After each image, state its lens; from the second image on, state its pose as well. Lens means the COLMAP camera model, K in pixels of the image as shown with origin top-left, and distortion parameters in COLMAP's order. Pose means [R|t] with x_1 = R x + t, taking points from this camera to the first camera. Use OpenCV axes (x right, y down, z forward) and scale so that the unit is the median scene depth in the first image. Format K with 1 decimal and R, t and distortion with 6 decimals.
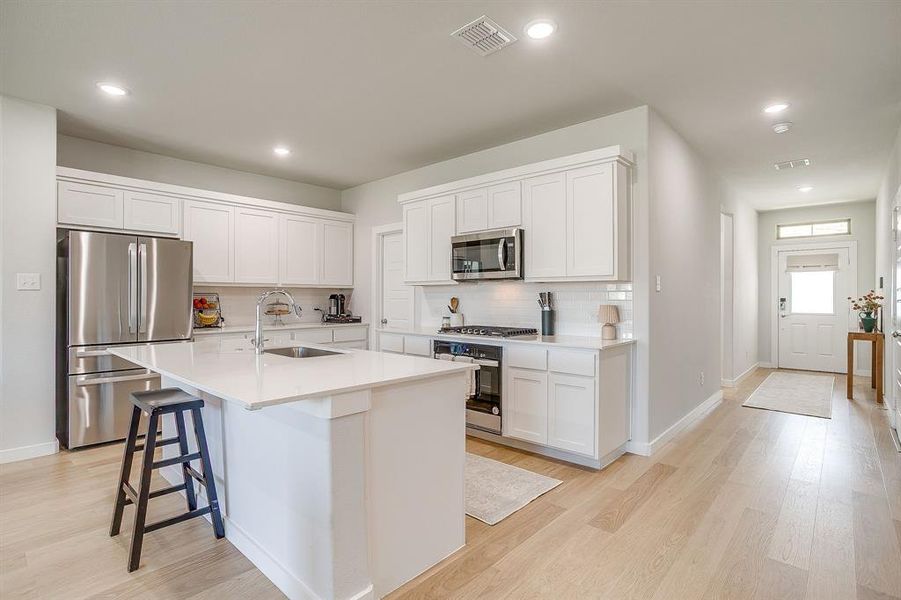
lens RADIAL K [[443.9, 0, 442.9], [0, 443.9, 296.5], [0, 0, 1]] dist [-0.039316, 0.017505]
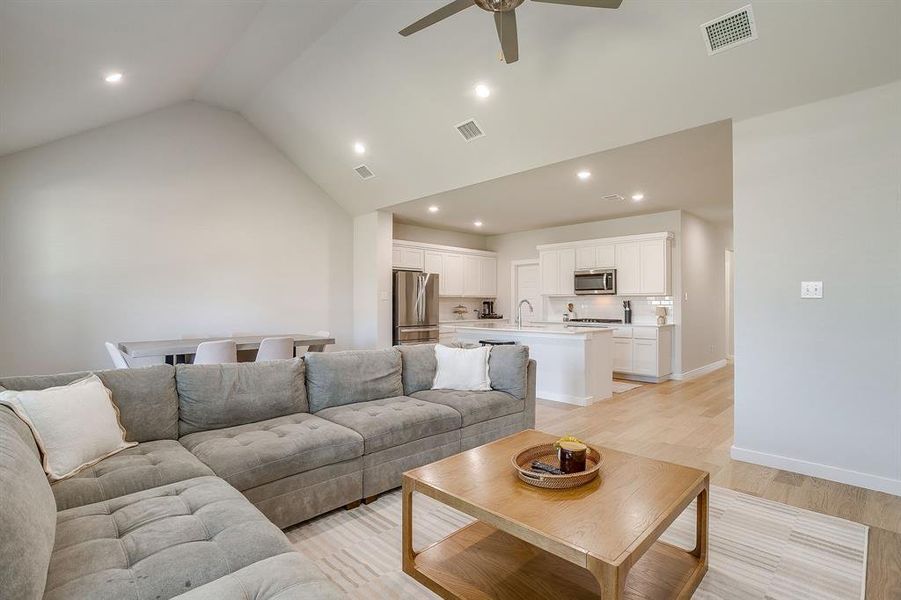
lens RADIAL K [[443.9, 0, 448.0], [0, 443.9, 301.9], [0, 0, 1]] dist [-0.039316, 0.017505]
pose [[0.998951, 0.001866, -0.045744, -0.431548], [-0.001929, 0.999997, -0.001339, -0.000963], [0.045741, 0.001426, 0.998952, -0.903630]]
